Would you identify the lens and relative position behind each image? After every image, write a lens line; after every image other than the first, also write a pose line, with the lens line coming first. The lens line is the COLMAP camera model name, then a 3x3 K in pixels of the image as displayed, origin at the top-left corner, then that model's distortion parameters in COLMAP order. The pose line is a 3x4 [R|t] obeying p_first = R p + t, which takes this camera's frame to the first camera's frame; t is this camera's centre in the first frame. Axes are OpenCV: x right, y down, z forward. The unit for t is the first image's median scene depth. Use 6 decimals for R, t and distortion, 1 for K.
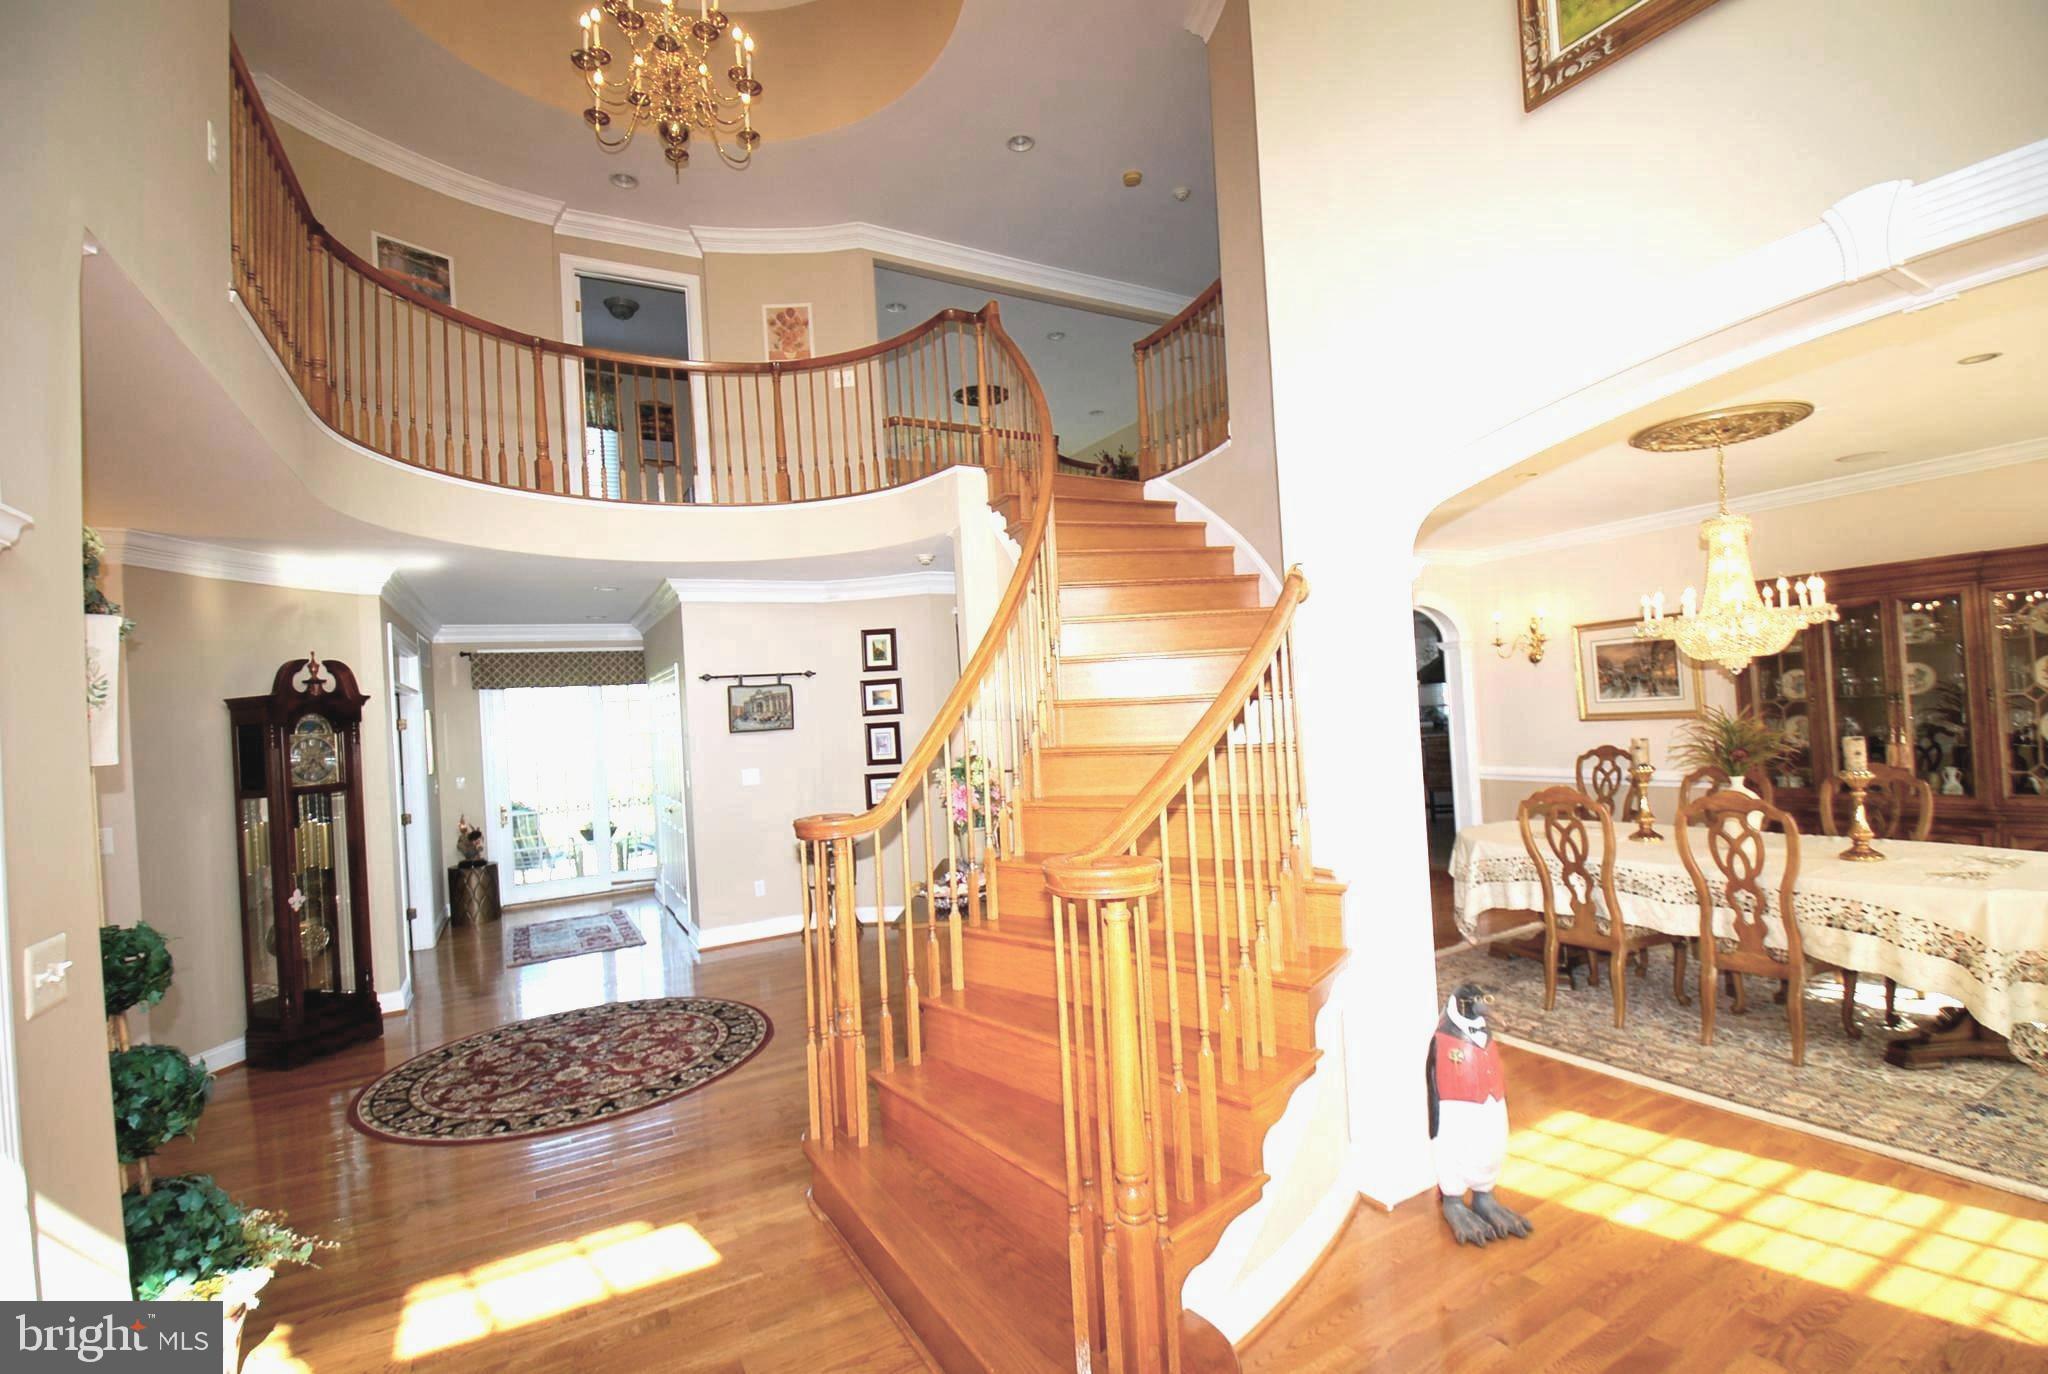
lens RADIAL K [[919.1, 0, 1030.9], [0, 919.1, 686.4], [0, 0, 1]] dist [-0.025546, -0.000908]
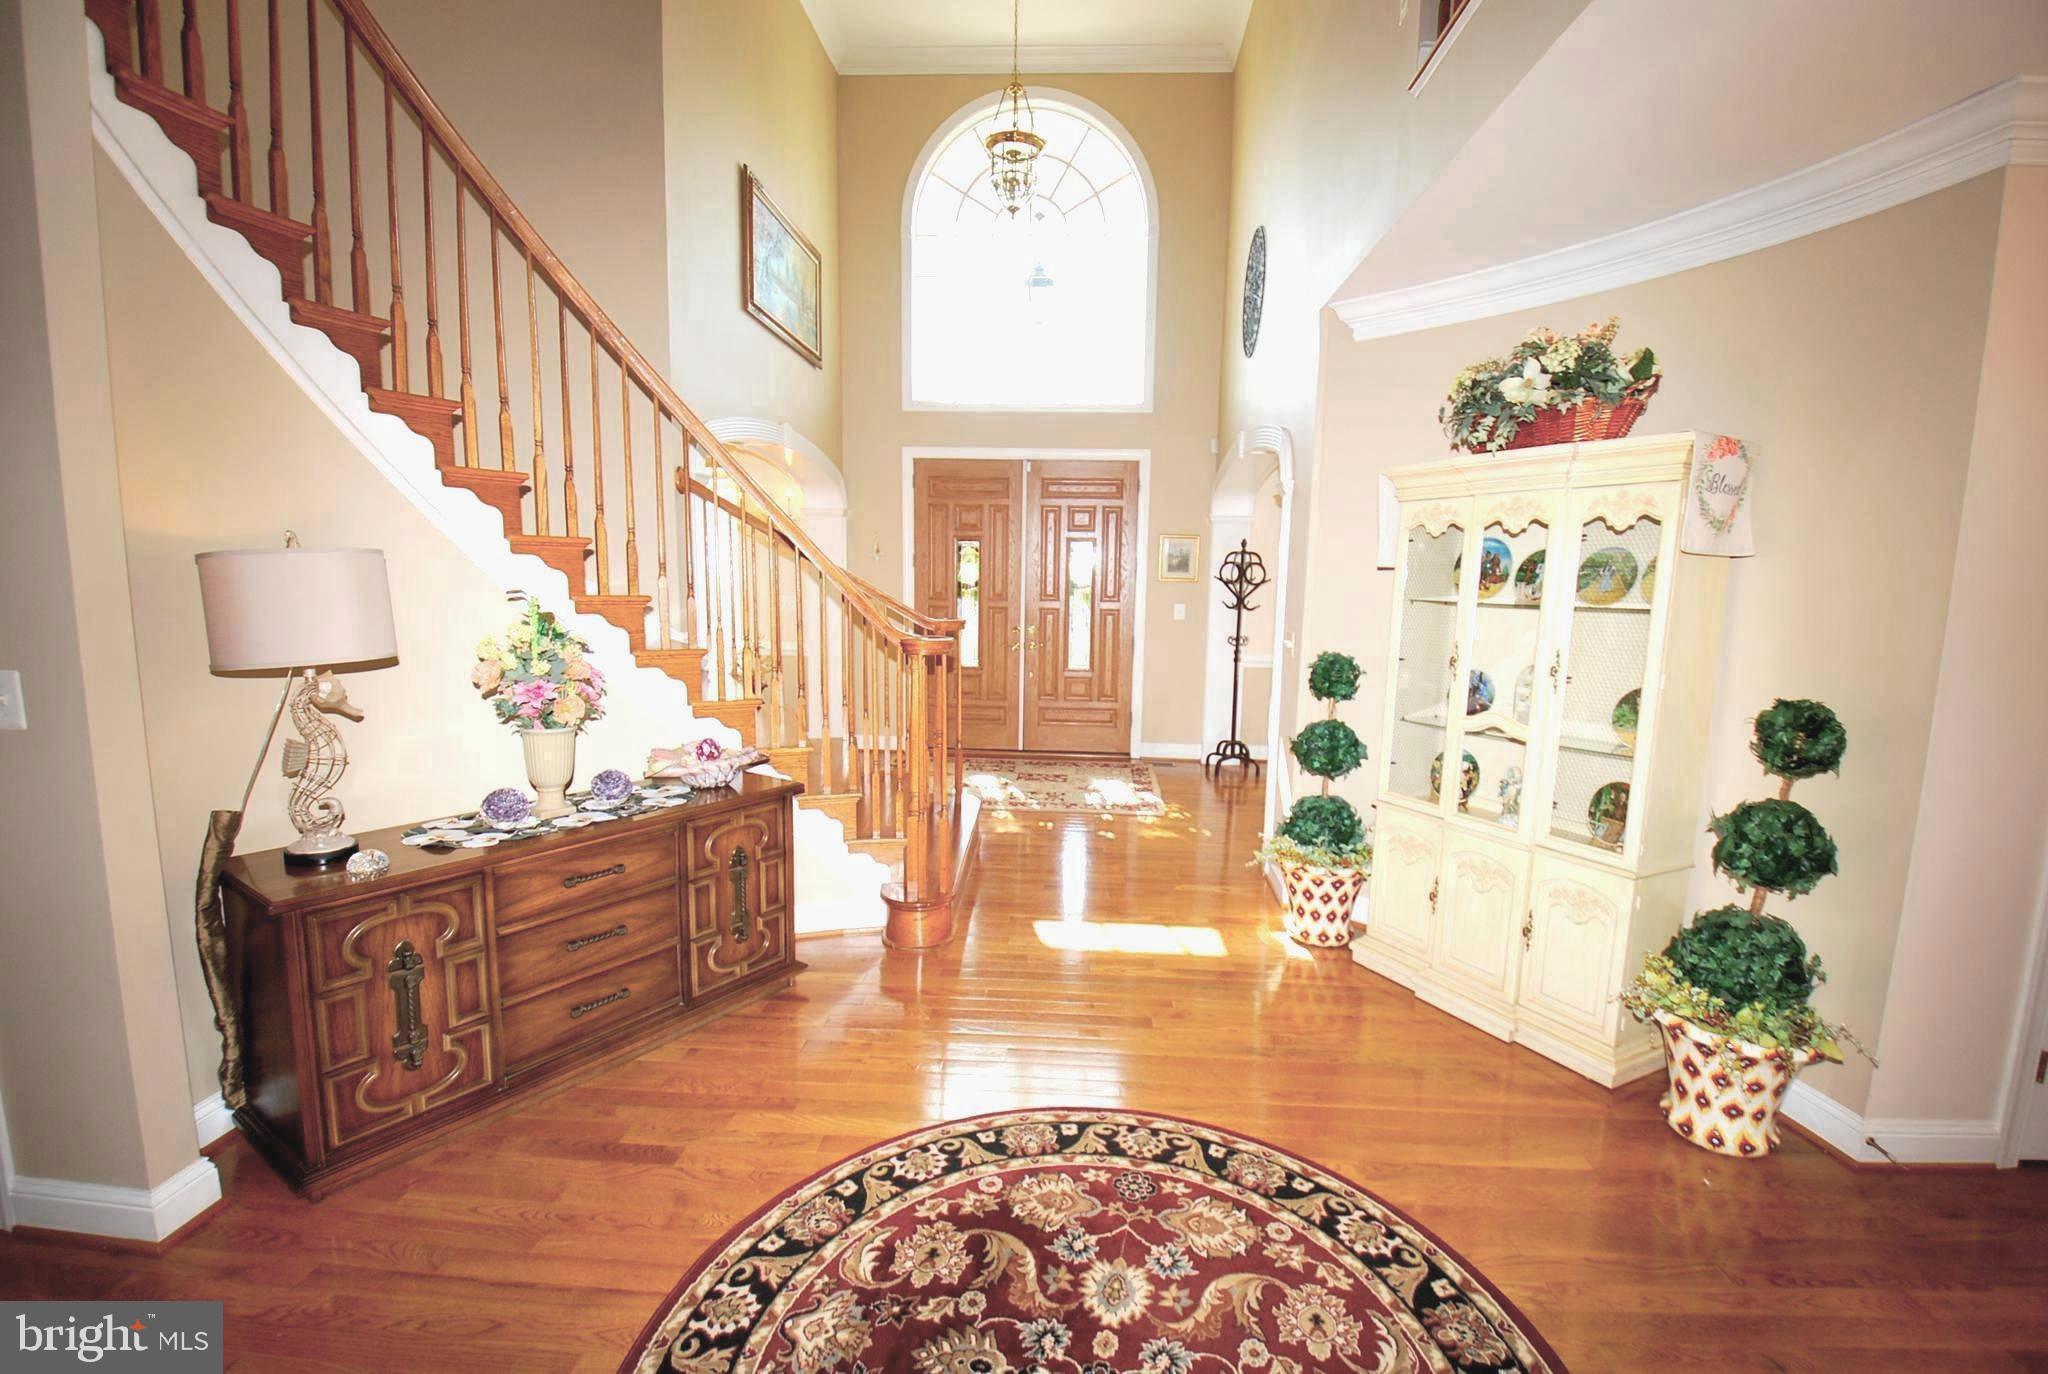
lens RADIAL K [[919.1, 0, 1025.3], [0, 919.1, 691.4], [0, 0, 1]] dist [-0.025546, -0.000908]
pose [[-0.839965, -0.017336, 0.542364, -0.754341], [0.026701, 0.996958, 0.073219, 0.090379], [-0.541983, 0.075983, -0.836947, 1.470094]]
